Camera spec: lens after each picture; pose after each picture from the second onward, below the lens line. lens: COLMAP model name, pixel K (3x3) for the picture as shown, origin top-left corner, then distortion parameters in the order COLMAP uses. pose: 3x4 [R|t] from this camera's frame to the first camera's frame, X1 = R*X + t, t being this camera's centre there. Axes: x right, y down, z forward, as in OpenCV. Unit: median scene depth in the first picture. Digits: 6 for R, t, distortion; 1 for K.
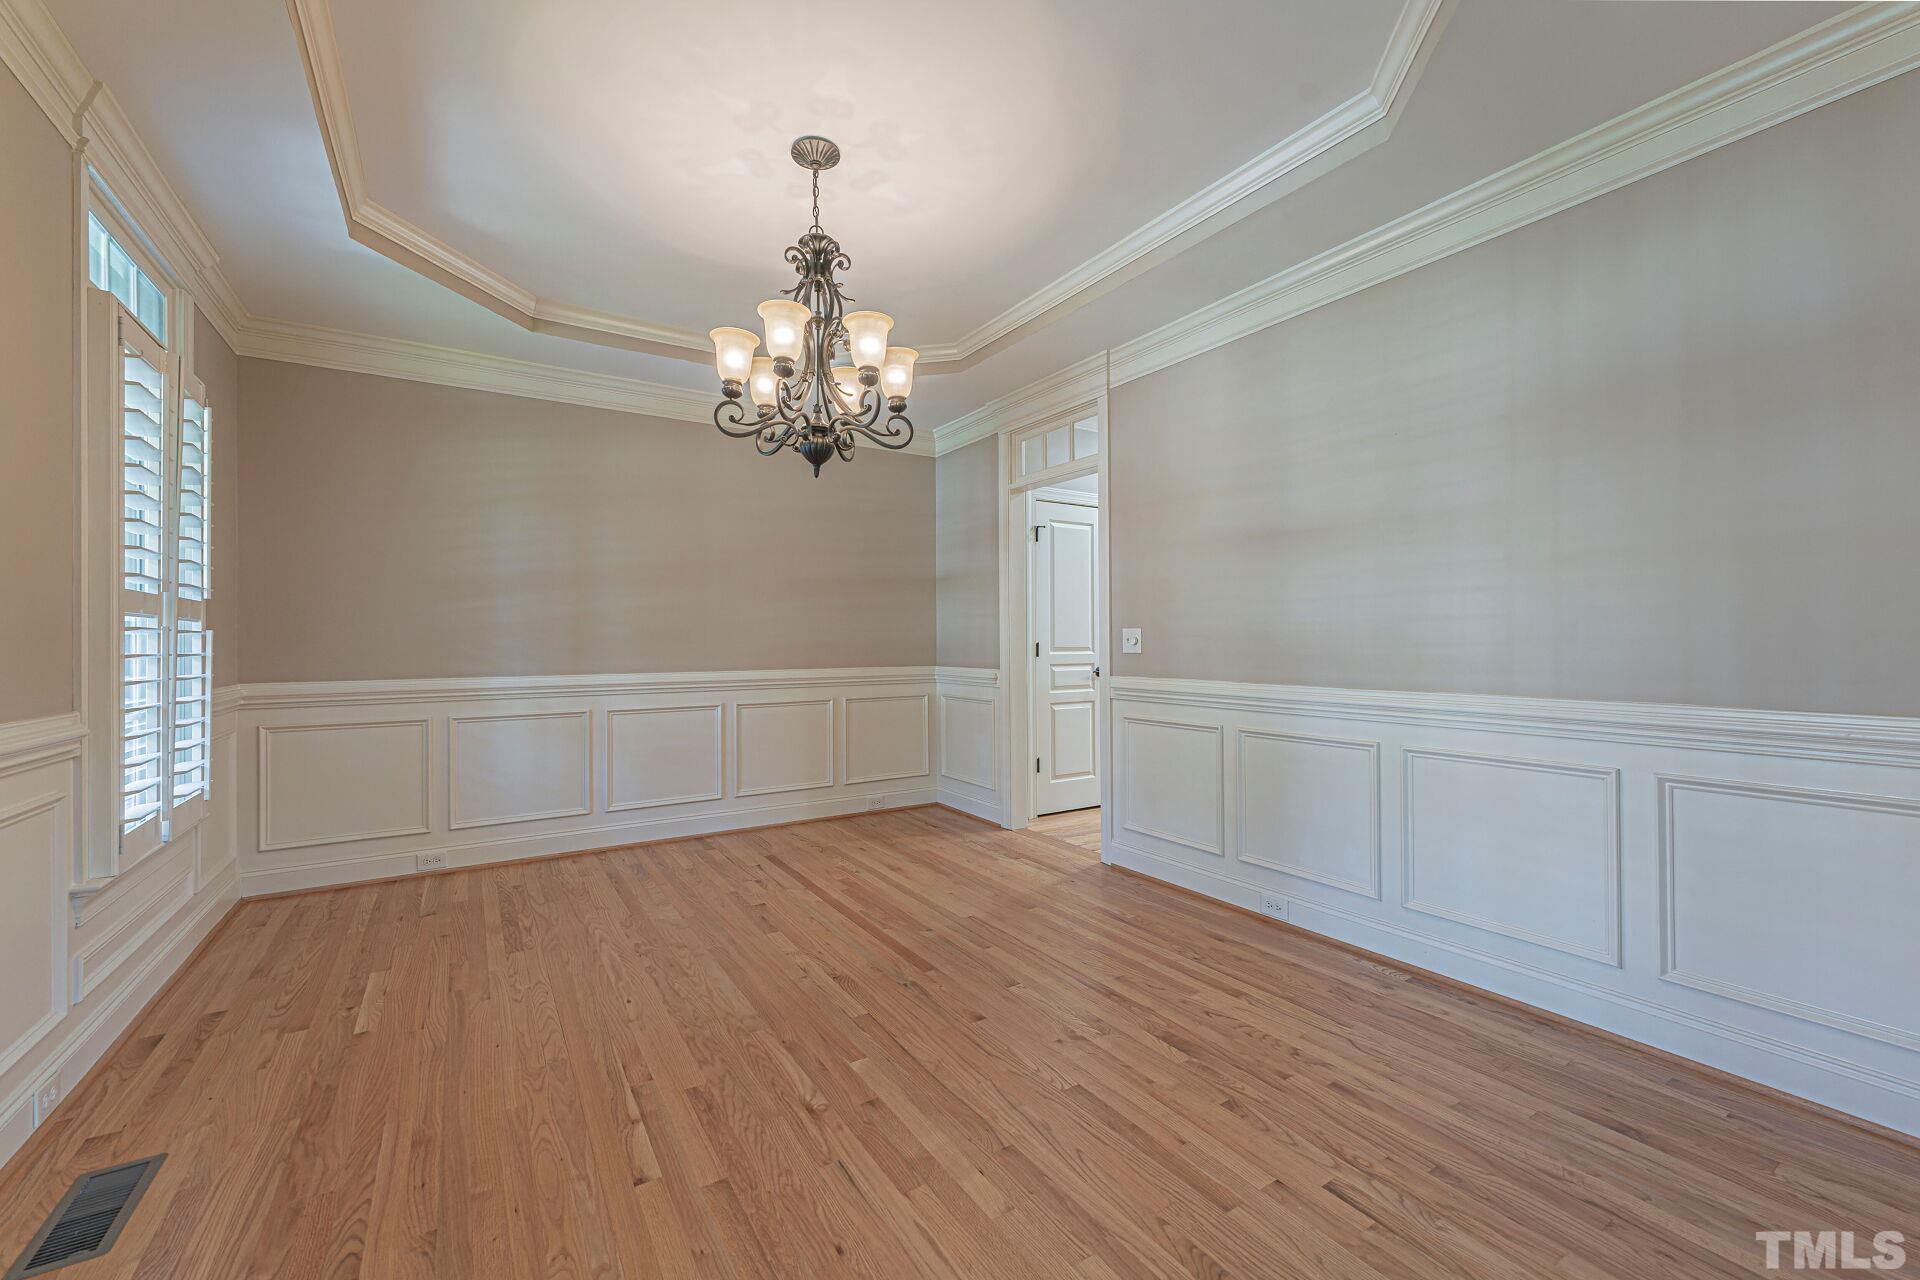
lens RADIAL K [[761.8, 0, 955.5], [0, 761.8, 640.6], [0, 0, 1]] dist [0.006403, -0.000894]
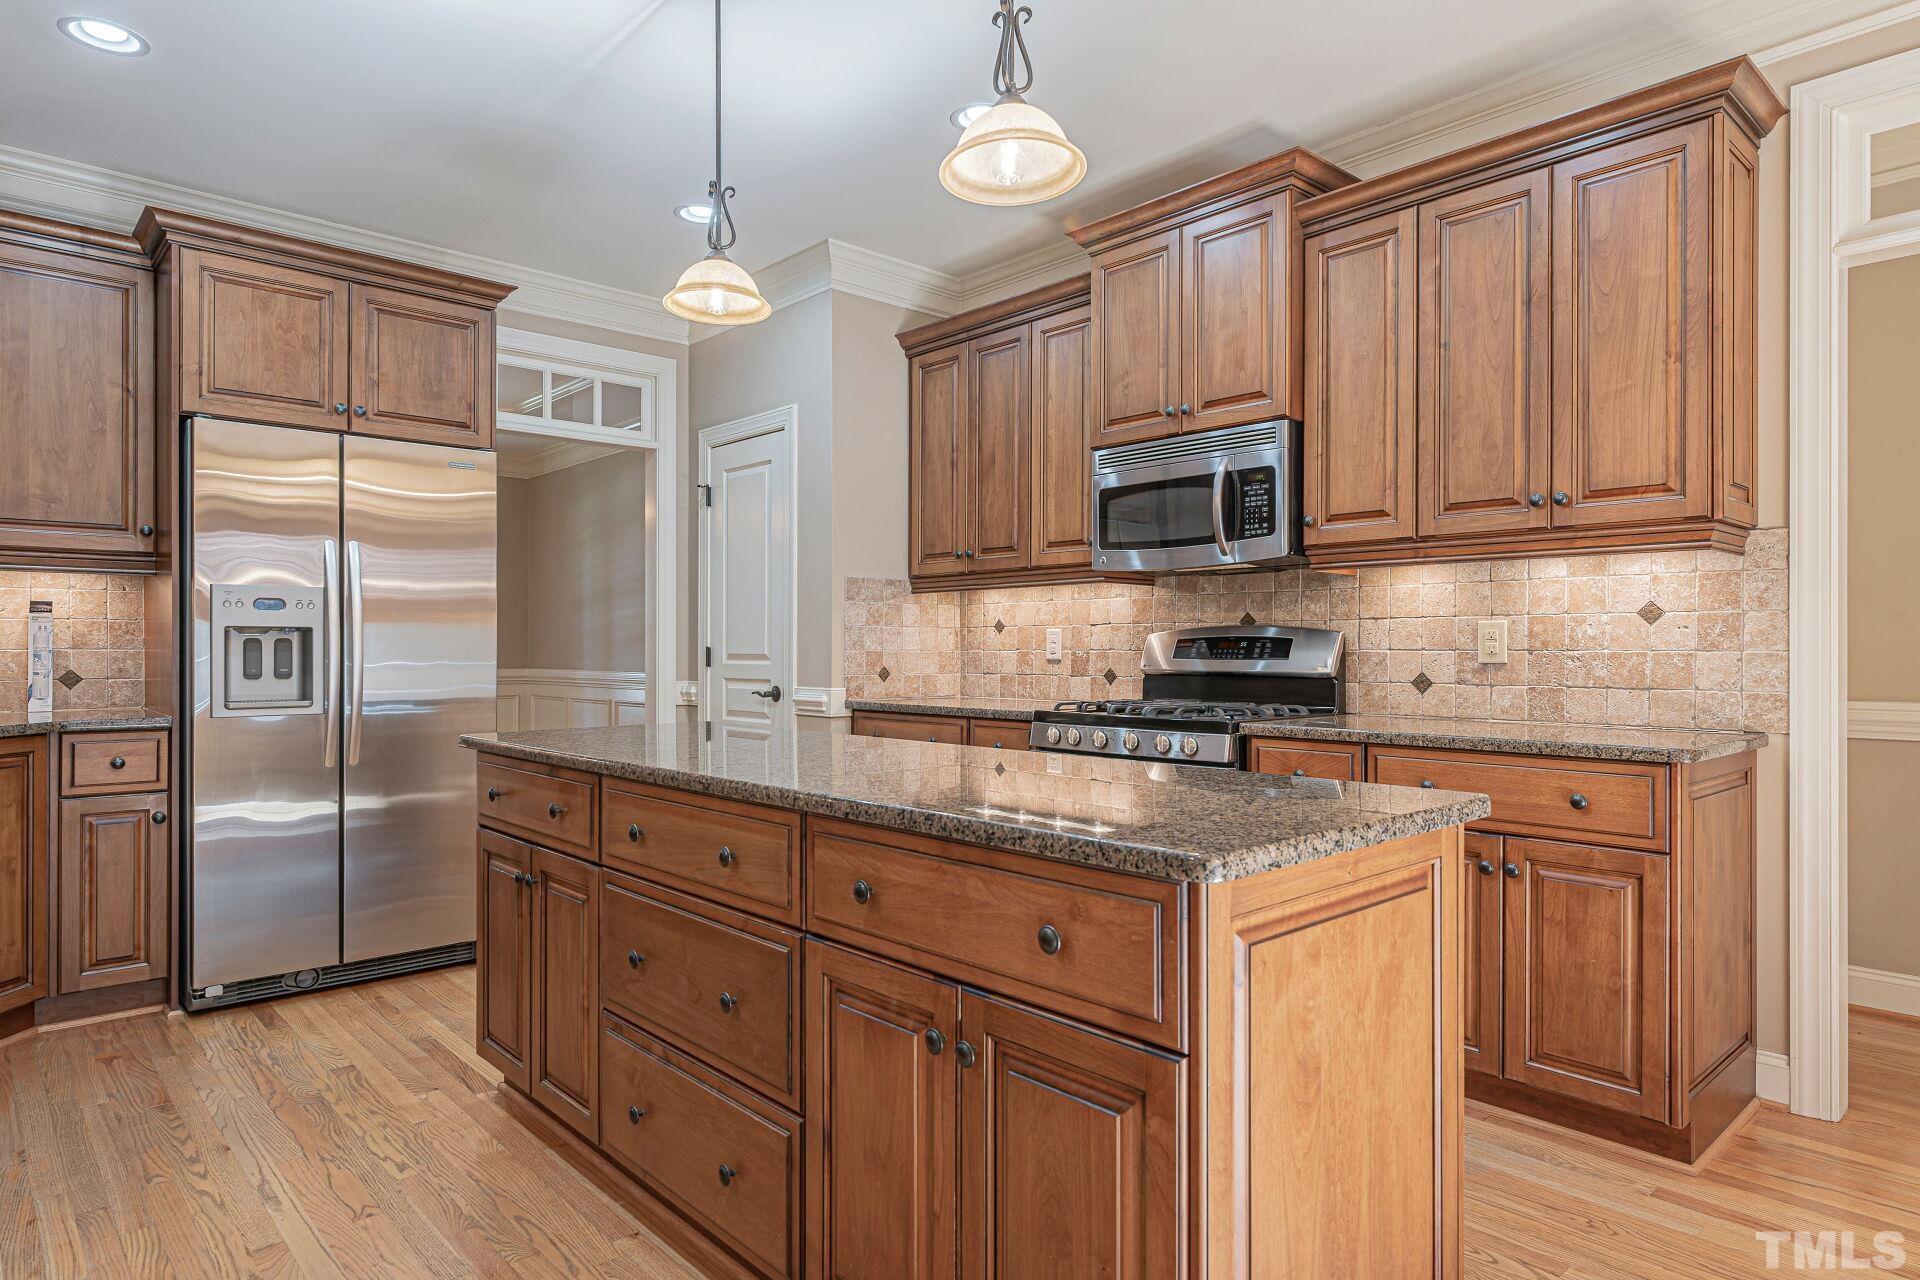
lens RADIAL K [[1100.9, 0, 947.6], [0, 1100.9, 645.4], [0, 0, 1]] dist [0.003699, 0.001164]
pose [[0.165799, 0.002209, -0.986157, 1.730040], [-0.003506, 0.999992, 0.001650, -0.002160], [0.986153, 0.003184, 0.165806, 1.559172]]
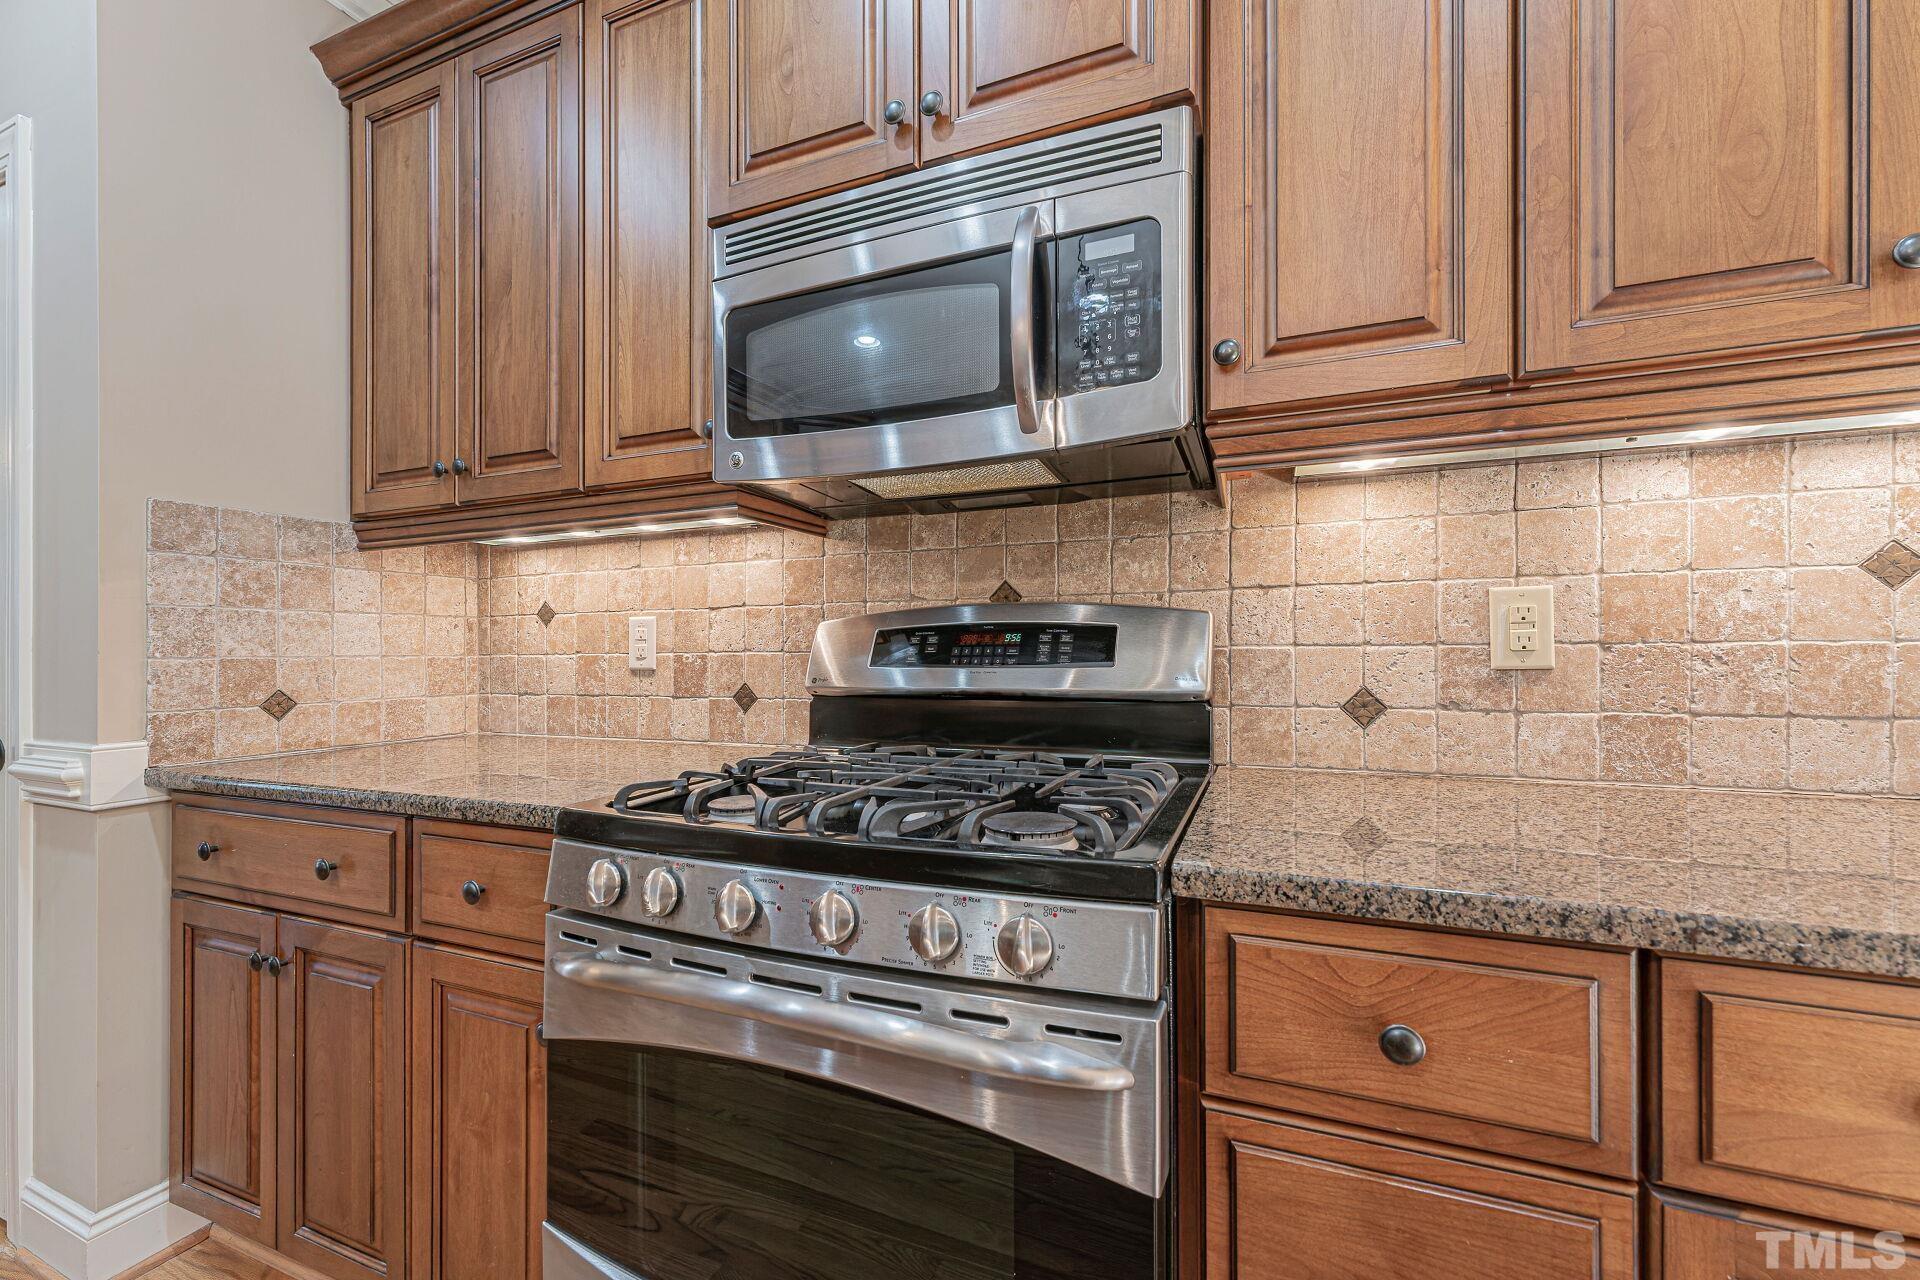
lens RADIAL K [[761.8, 0, 955.5], [0, 761.8, 640.6], [0, 0, 1]] dist [0.006403, -0.000894]
pose [[0.575665, -0.009720, -0.817628, 0.995156], [0.004788, 0.999952, -0.008517, 0.002275], [0.817672, 0.000988, 0.575684, 1.780392]]
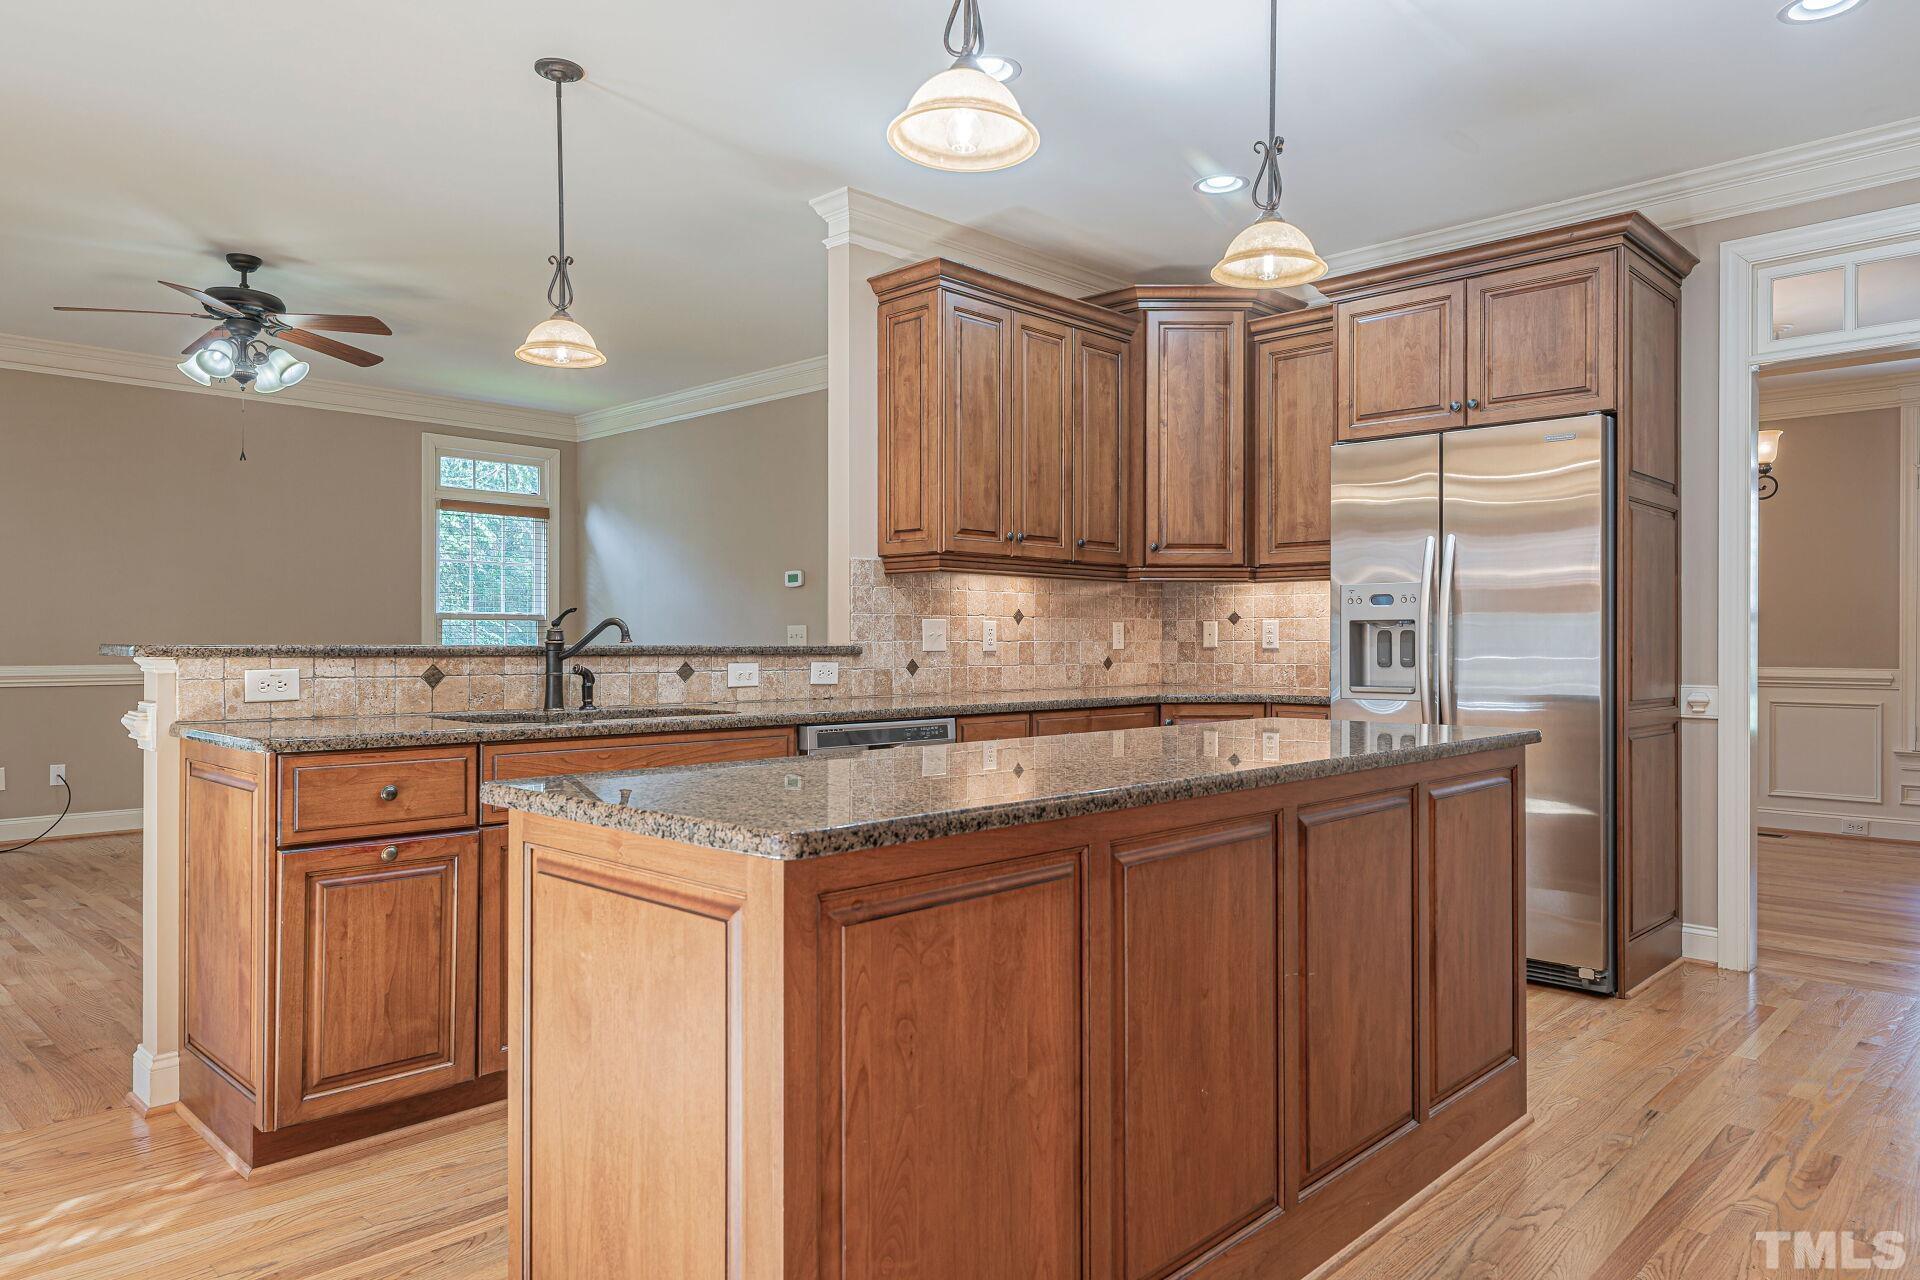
lens RADIAL K [[1229.9, 0, 960.0], [0, 1229.9, 640.0], [0, 0, 1]] dist [0.006992, -0.000550]
pose [[-0.973361, 0.003268, -0.229256, 1.328842], [0.003190, 0.999995, 0.000708, 0.002613], [0.229257, -0.000042, -0.973366, 2.259519]]
